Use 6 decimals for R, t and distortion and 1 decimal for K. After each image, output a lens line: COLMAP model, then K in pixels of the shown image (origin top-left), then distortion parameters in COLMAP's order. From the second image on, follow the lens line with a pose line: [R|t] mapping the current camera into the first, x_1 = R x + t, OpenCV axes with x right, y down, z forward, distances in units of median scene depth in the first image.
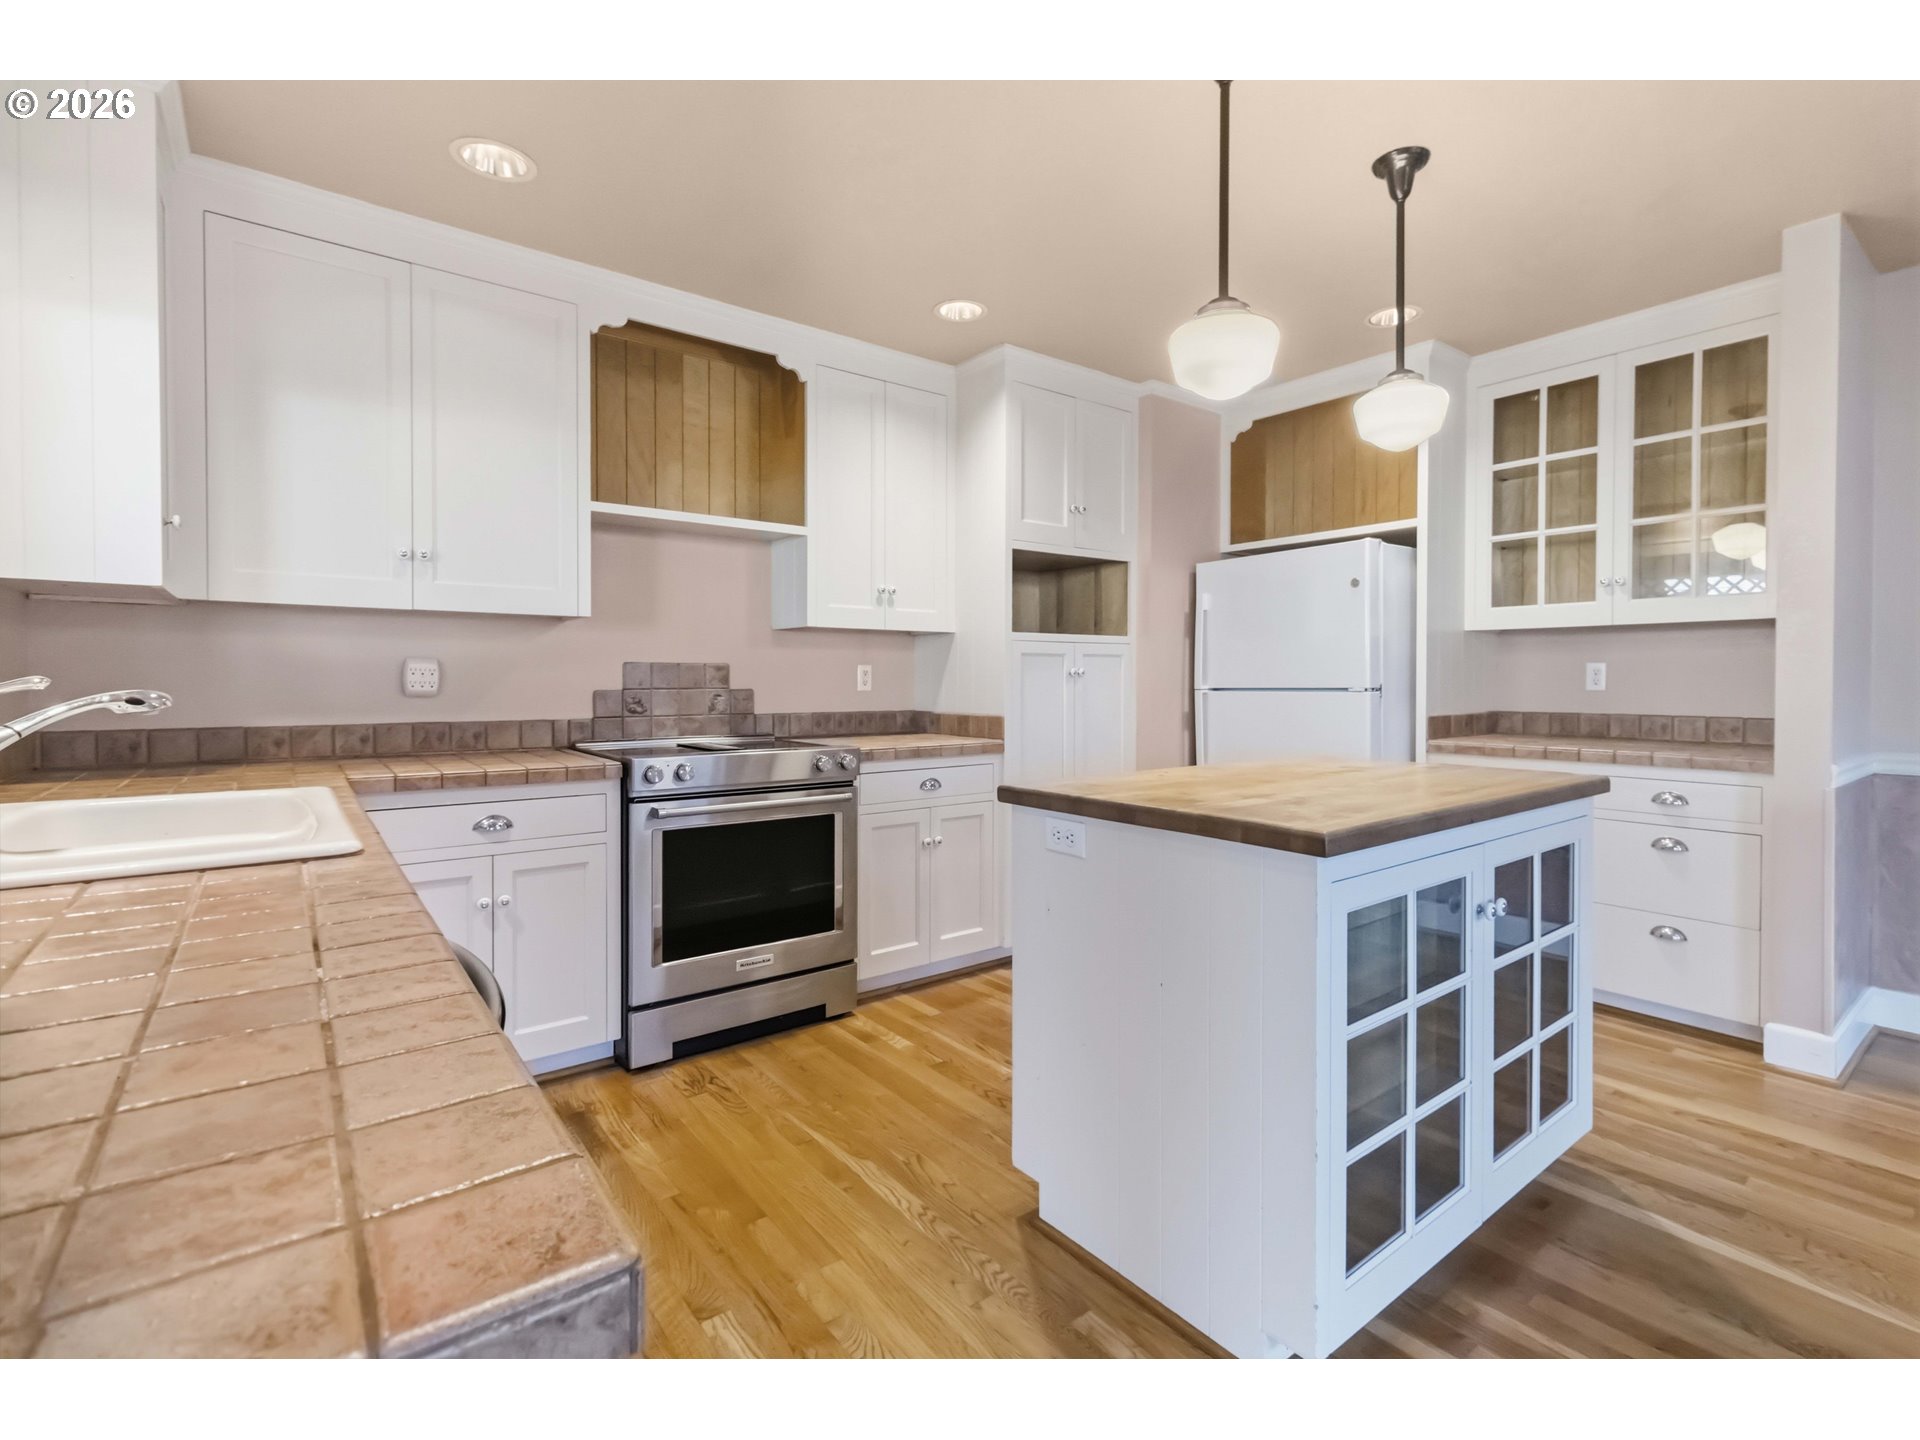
lens RADIAL K [[887.4, 0, 973.4], [0, 887.4, 693.9], [0, 0, 1]] dist [0.003930, -0.000589]
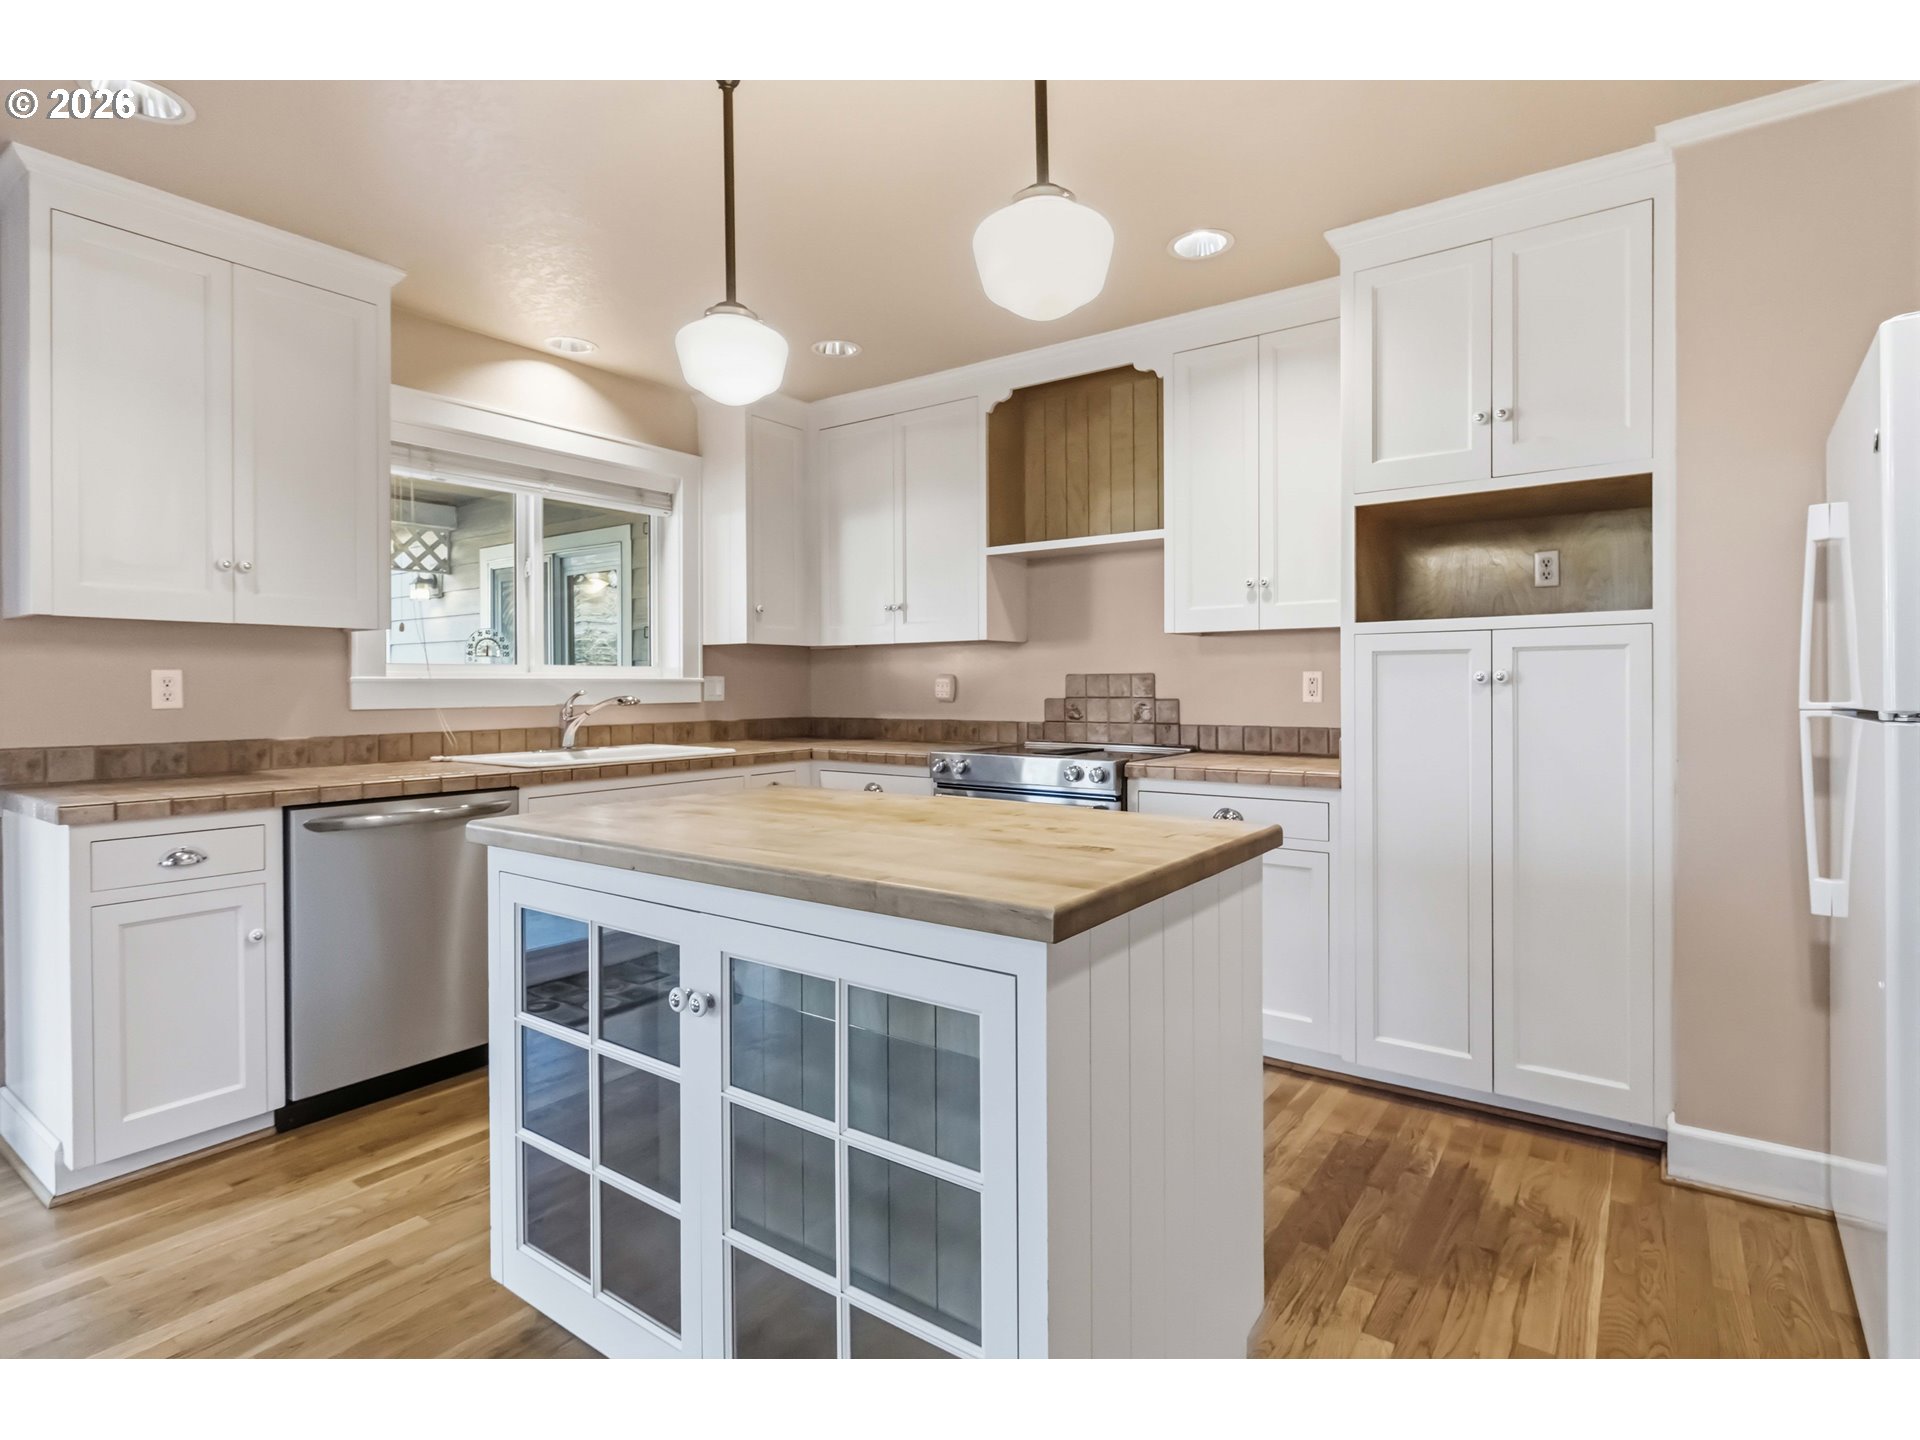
lens RADIAL K [[957.0, 0, 978.9], [0, 957.0, 692.6], [0, 0, 1]] dist [0.000465, -0.000534]
pose [[0.288656, 0.003312, -0.957427, 0.785100], [-0.012384, 0.999923, -0.000275, -0.010369], [0.957353, 0.011936, 0.288675, 0.549147]]
